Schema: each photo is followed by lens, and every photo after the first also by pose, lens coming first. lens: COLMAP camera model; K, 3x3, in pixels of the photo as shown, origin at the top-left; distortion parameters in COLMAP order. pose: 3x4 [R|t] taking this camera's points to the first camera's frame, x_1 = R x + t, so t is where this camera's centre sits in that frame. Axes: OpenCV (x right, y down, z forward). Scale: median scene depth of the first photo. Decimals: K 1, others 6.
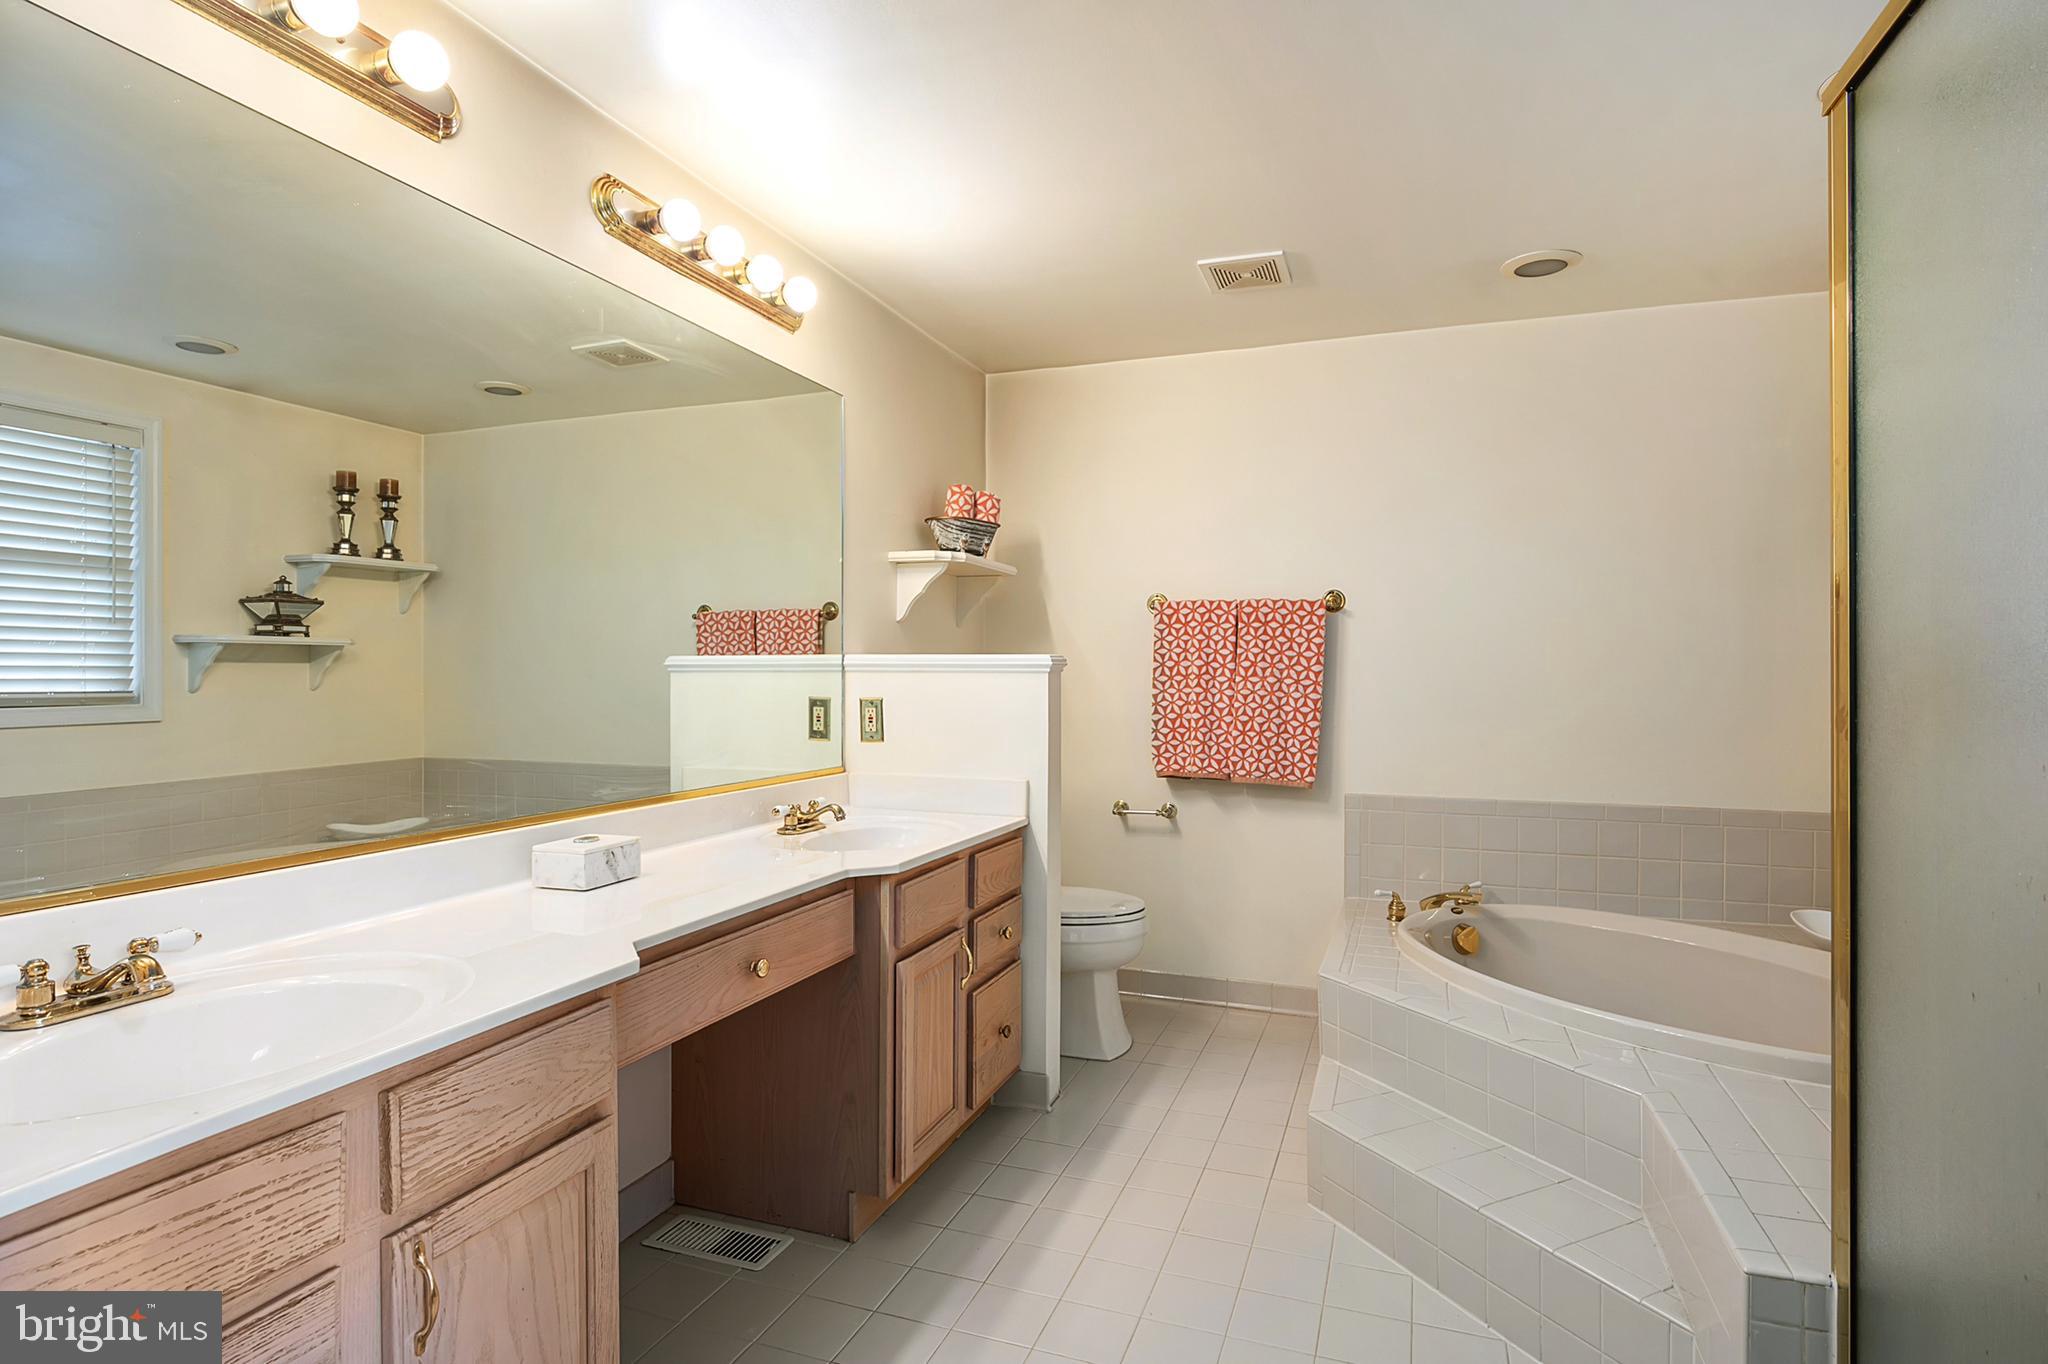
lens RADIAL K [[1041.0, 0, 1026.7], [0, 1041.0, 681.7], [0, 0, 1]] dist [-0.011318, -0.001276]
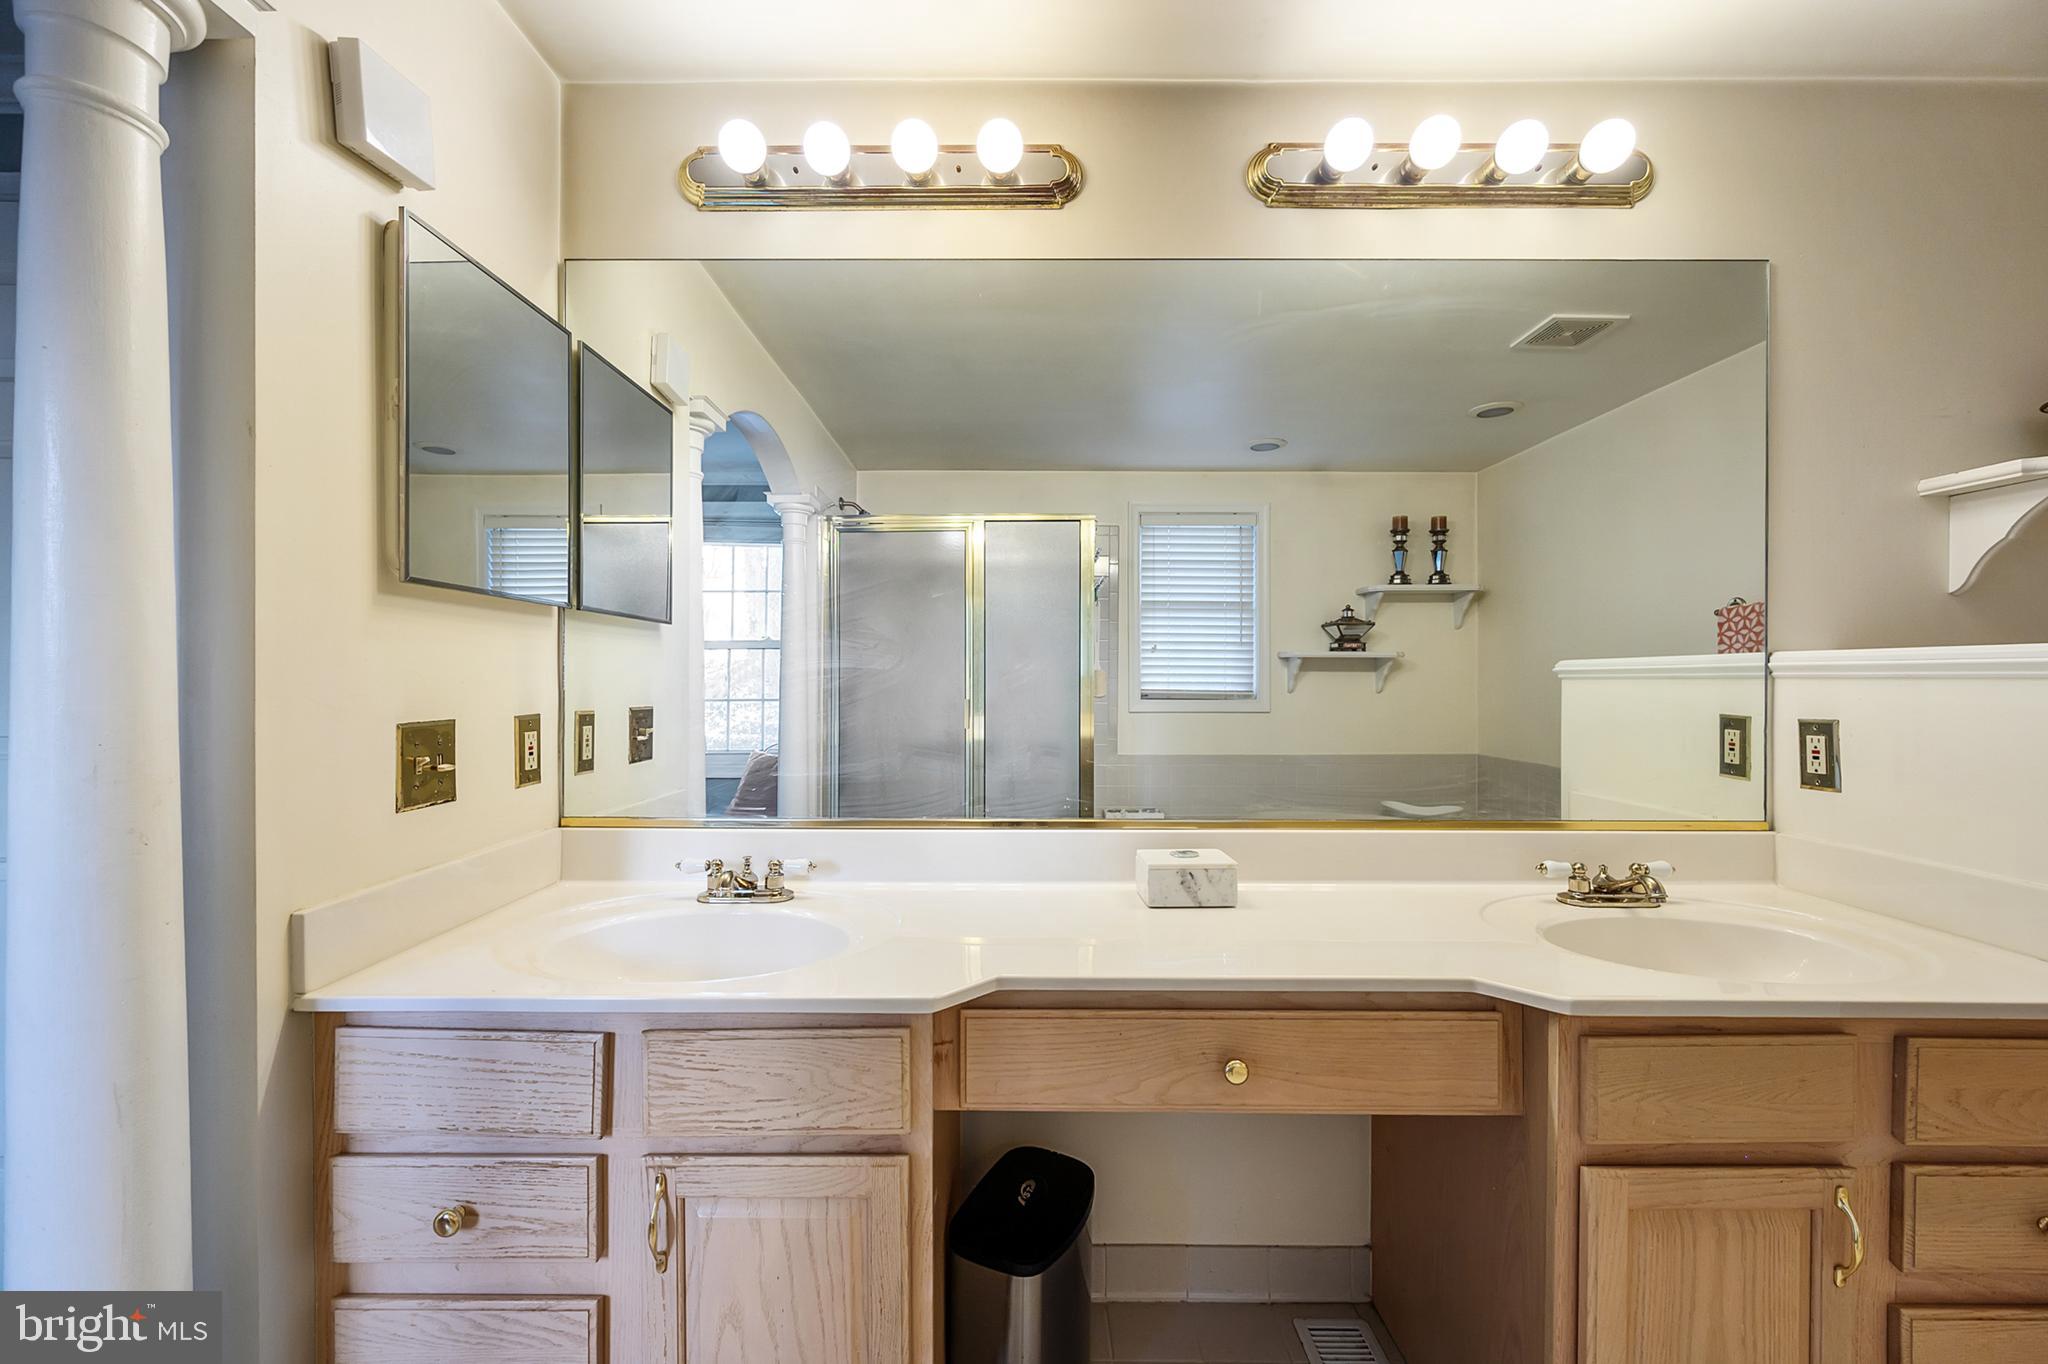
lens RADIAL K [[809.3, 0, 1015.7], [0, 809.3, 680.3], [0, 0, 1]] dist [-0.001199, 0.000164]
pose [[0.345914, 0.002099, -0.938264, 0.137061], [-0.009544, 0.999954, -0.001281, -0.003250], [0.938218, 0.009398, 0.345918, 0.369249]]
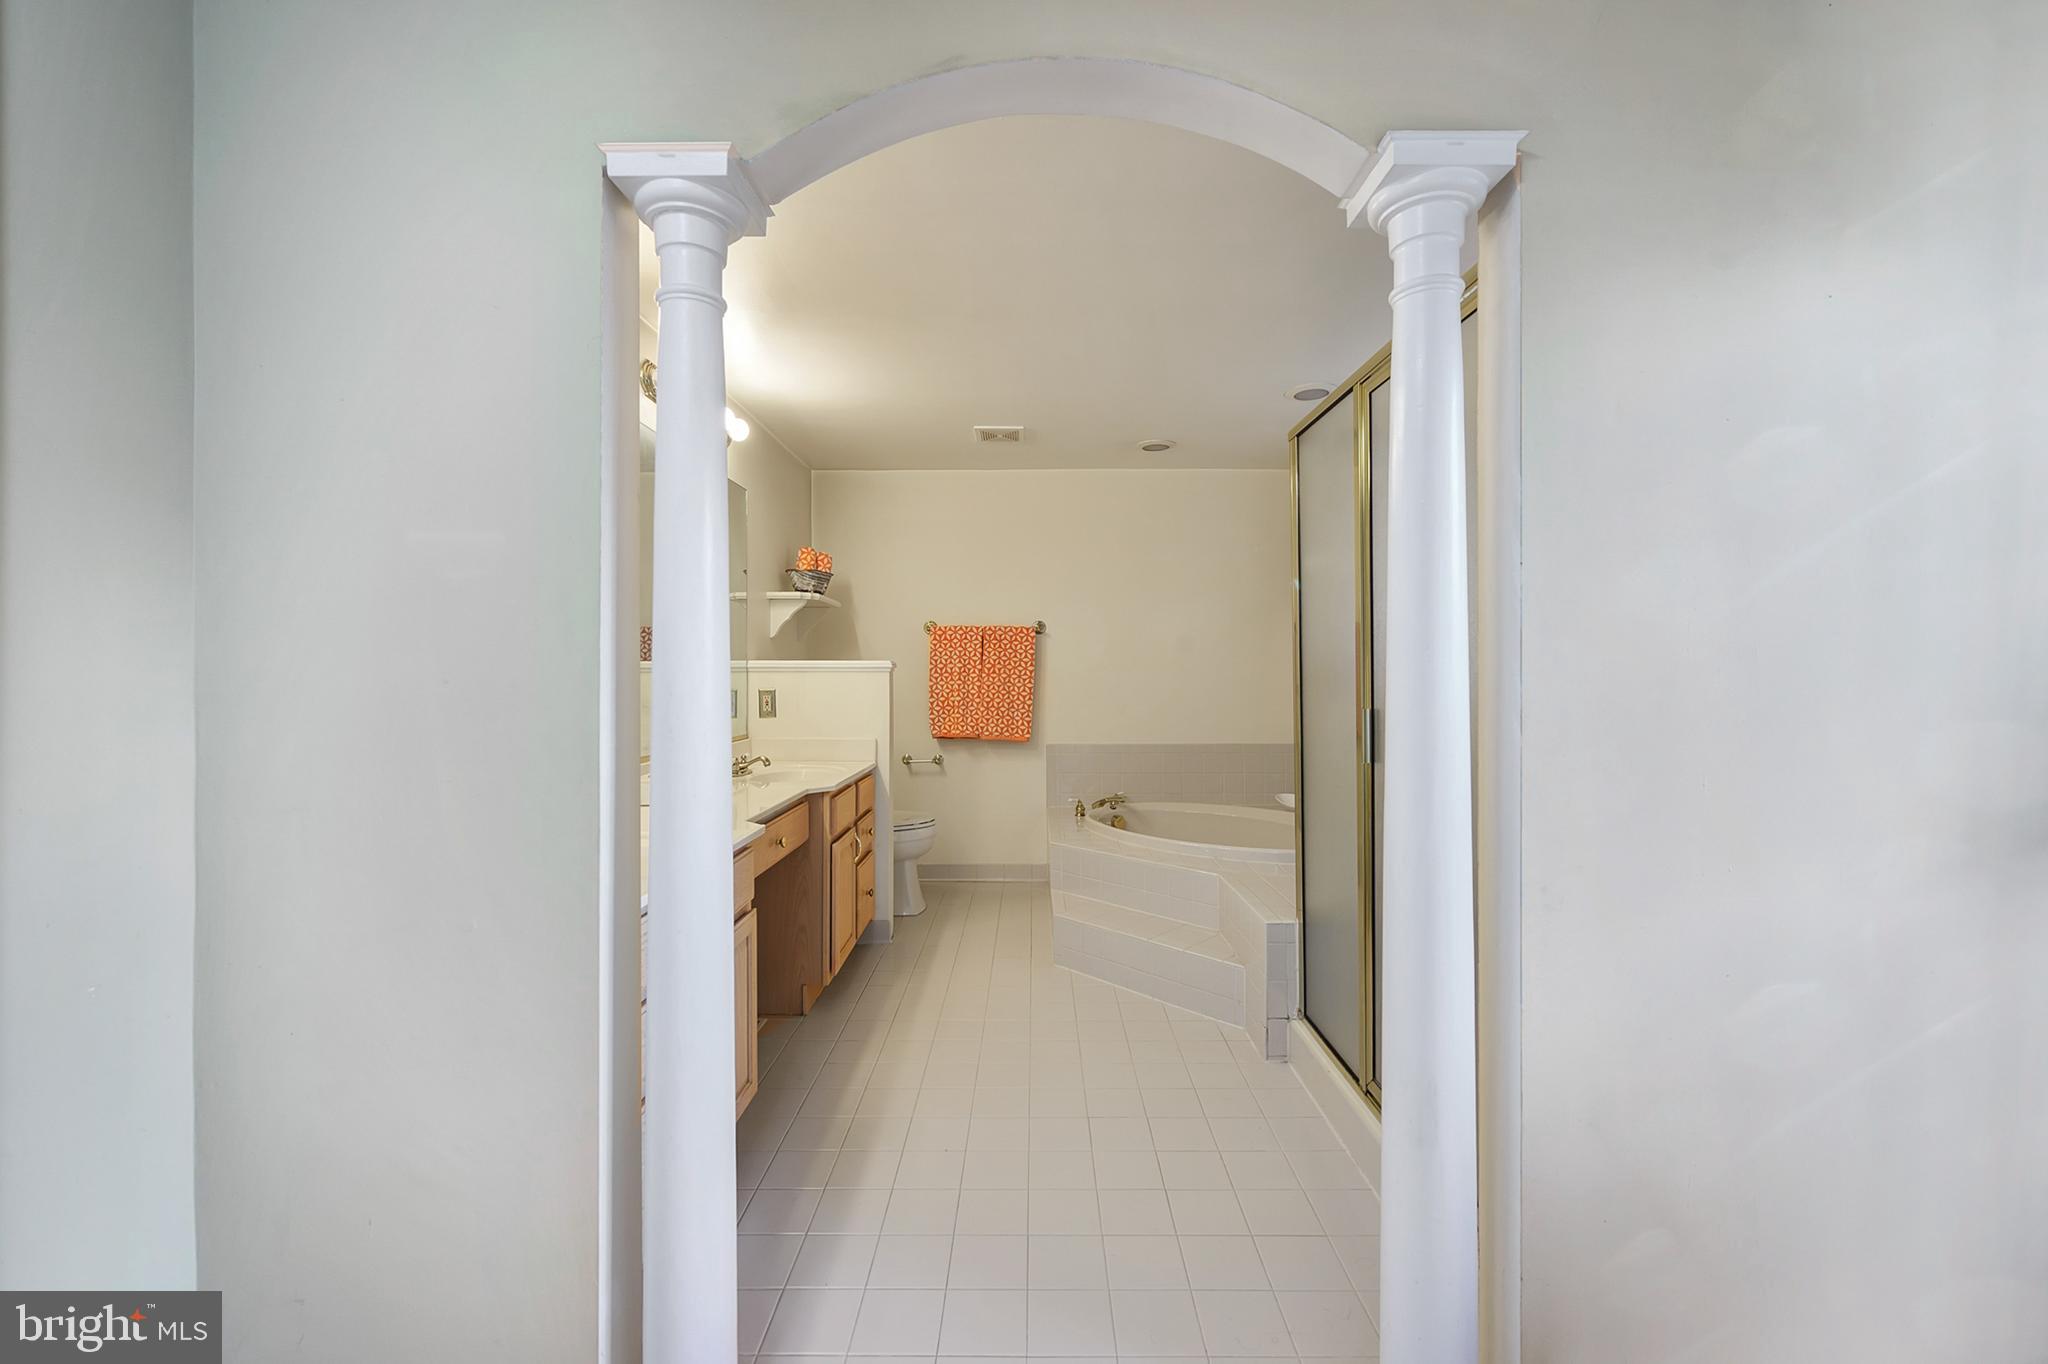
lens RADIAL K [[809.3, 0, 1024.4], [0, 809.3, 669.6], [0, 0, 1]] dist [-0.001199, 0.000164]
pose [[0.942102, -0.005062, 0.335287, -0.187249], [0.008705, 0.999918, -0.009363, 0.001156], [-0.335212, 0.011739, 0.942070, -0.239948]]
